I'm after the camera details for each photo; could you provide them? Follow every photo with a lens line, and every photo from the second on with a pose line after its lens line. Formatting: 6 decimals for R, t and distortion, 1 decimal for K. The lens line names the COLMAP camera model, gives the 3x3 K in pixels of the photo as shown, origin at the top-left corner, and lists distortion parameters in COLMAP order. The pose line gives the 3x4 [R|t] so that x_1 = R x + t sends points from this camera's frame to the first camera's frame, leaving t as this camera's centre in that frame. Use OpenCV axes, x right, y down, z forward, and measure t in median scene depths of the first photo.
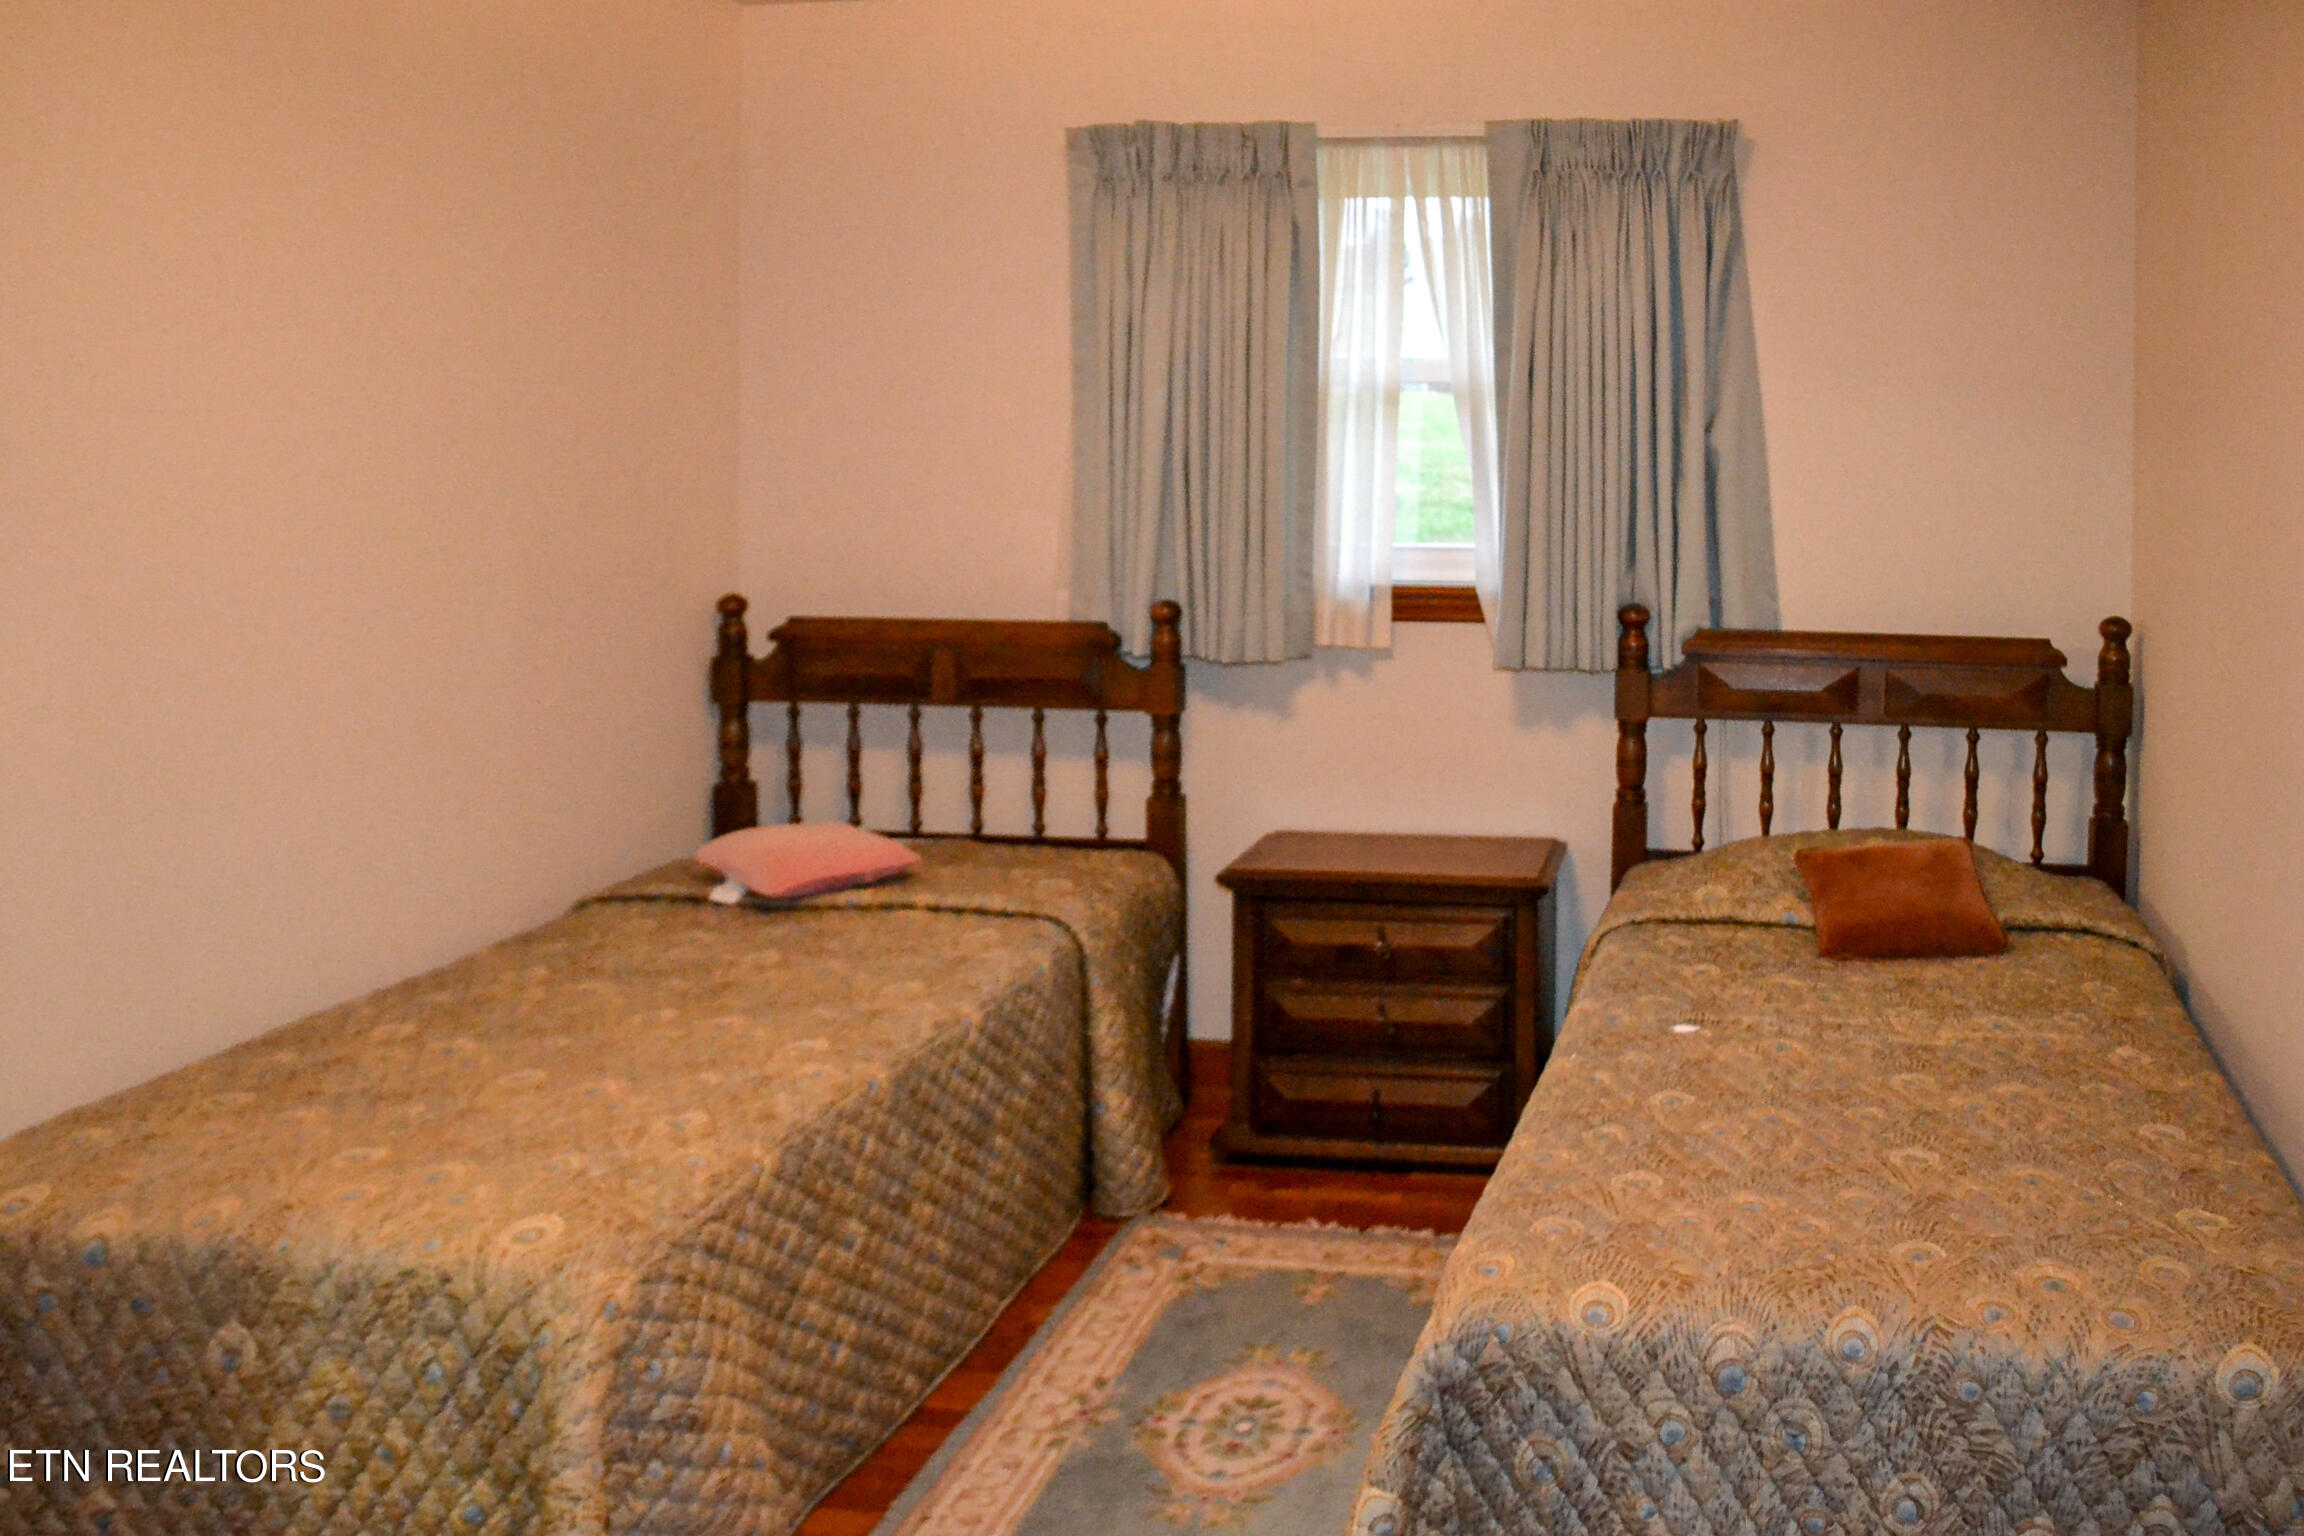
lens RADIAL K [[1932.4, 0, 1142.5], [0, 1932.4, 695.1], [0, 0, 1]] dist [-0.071228, 0.004363]
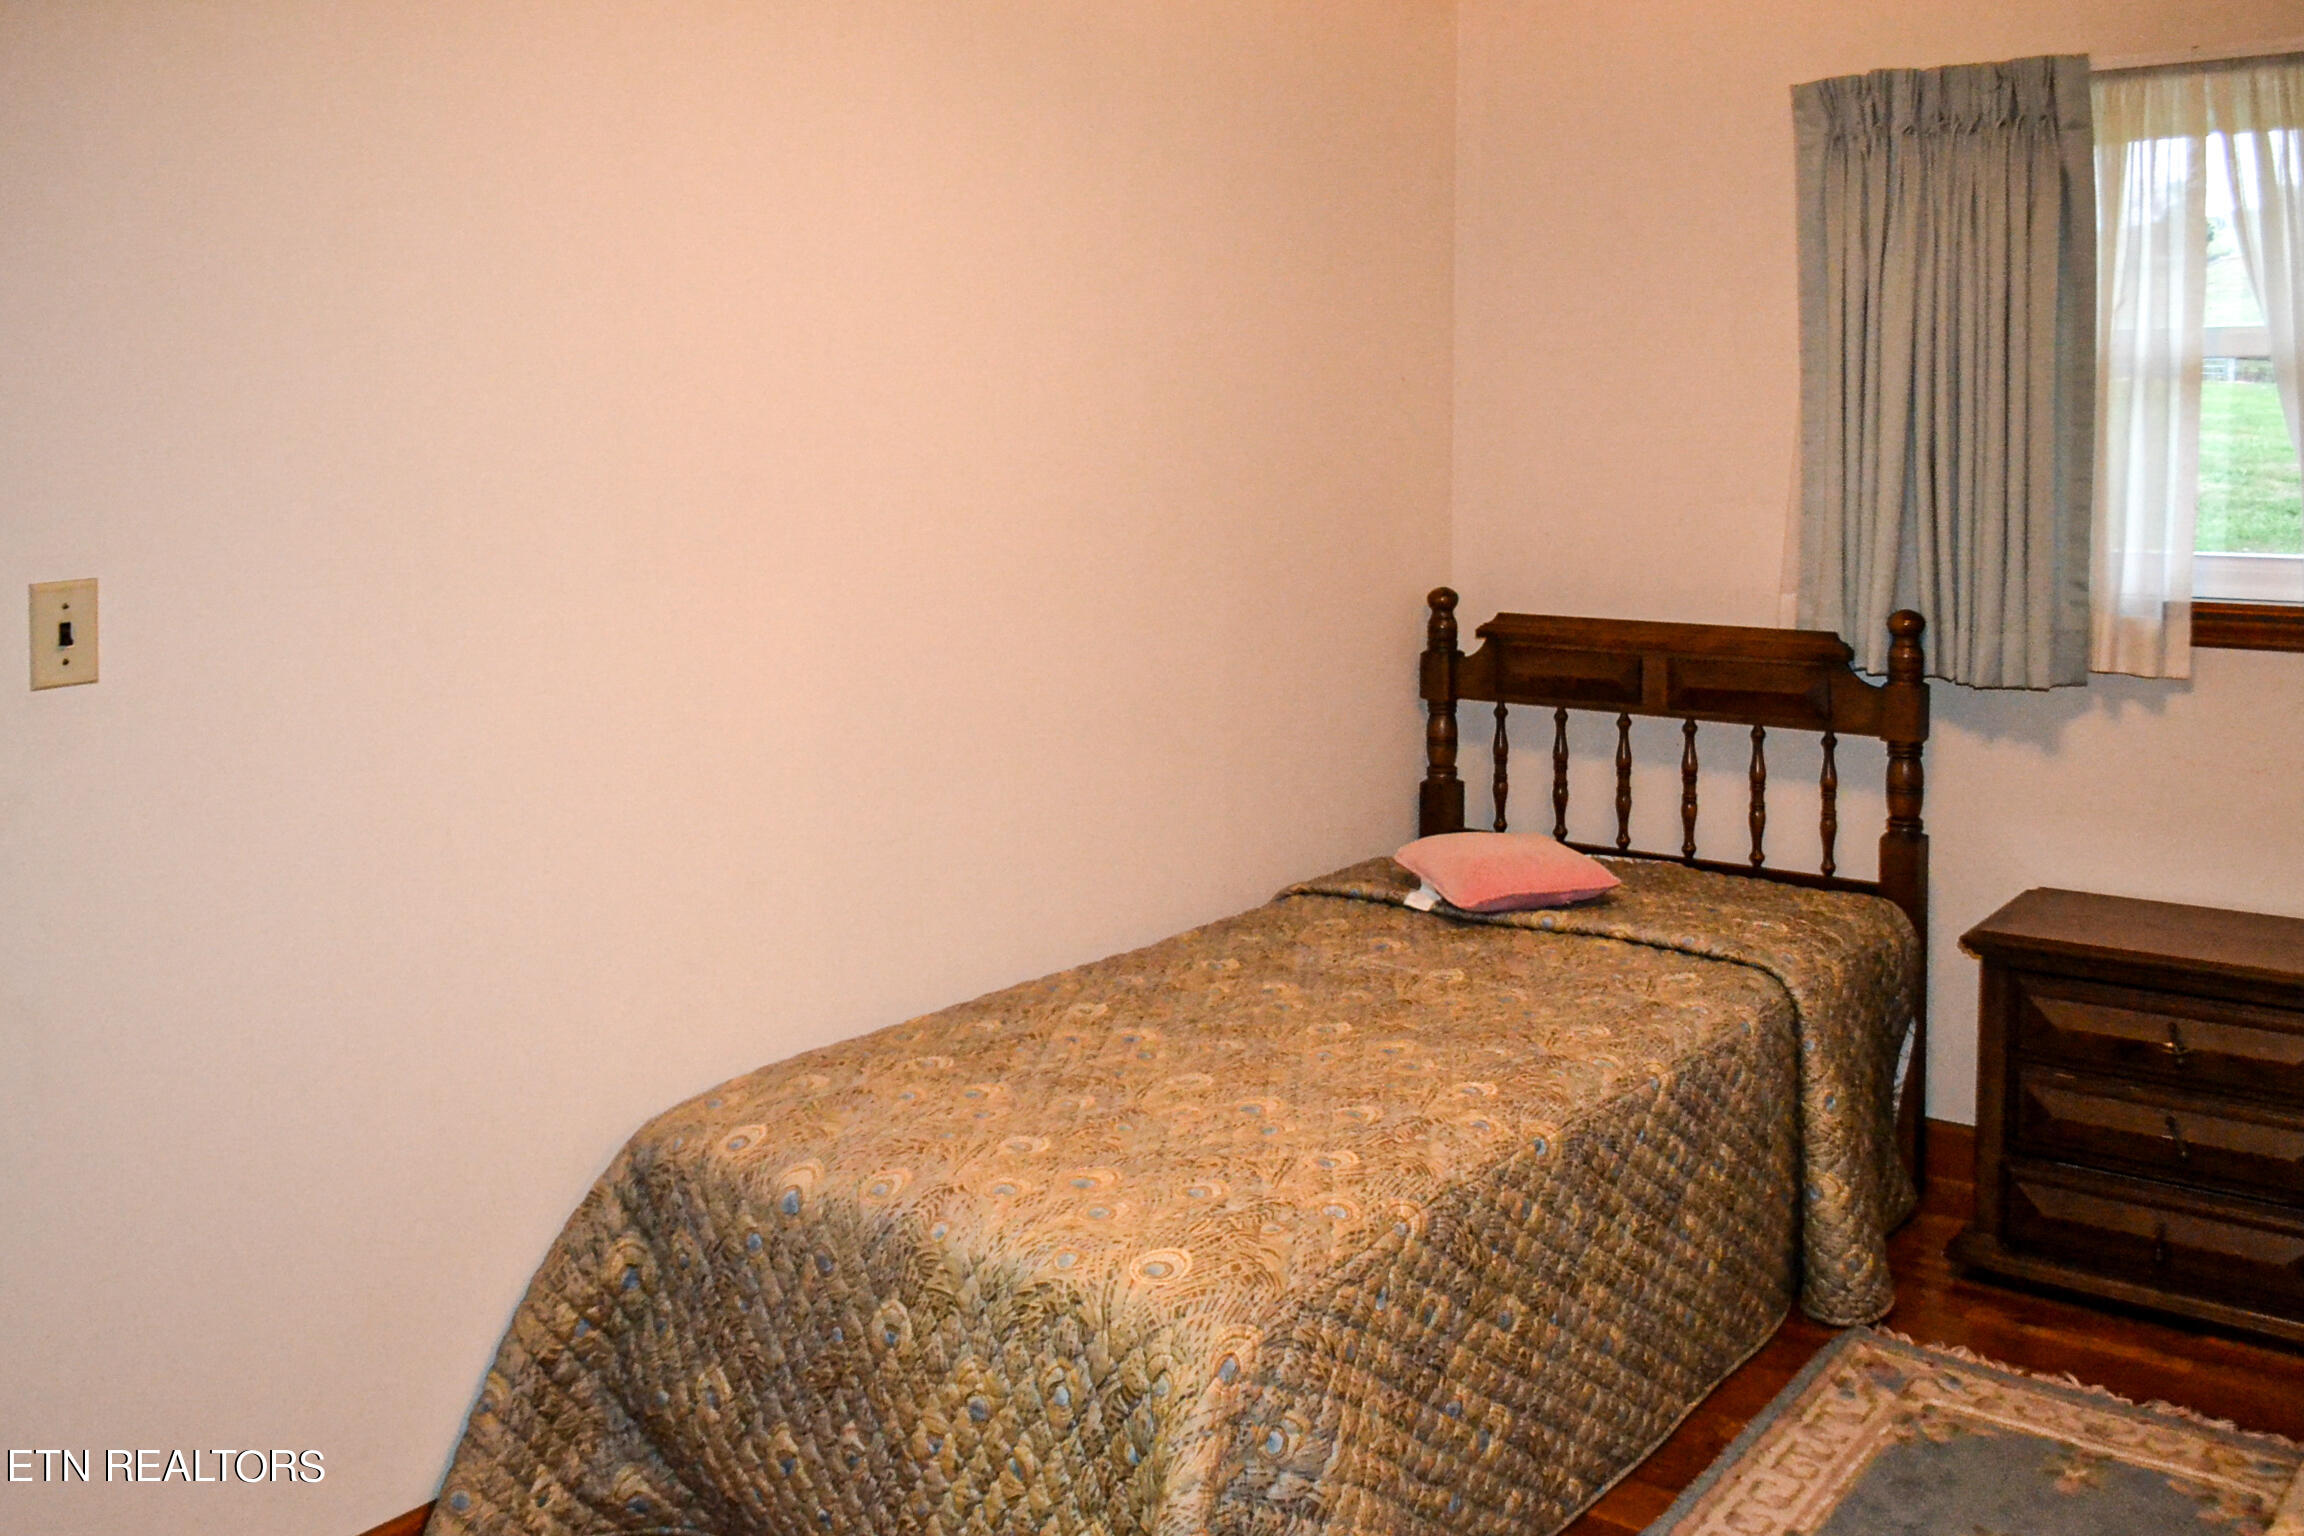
lens RADIAL K [[1863.6, 0, 1151.1], [0, 1863.6, 518.4], [0, 0, 1]] dist [-0.061801, 0.000453]
pose [[0.924211, 0.010499, -0.381737, 0.015343], [-0.043161, 0.996089, -0.077102, -0.012501], [0.379435, 0.087734, 0.921049, 0.106568]]
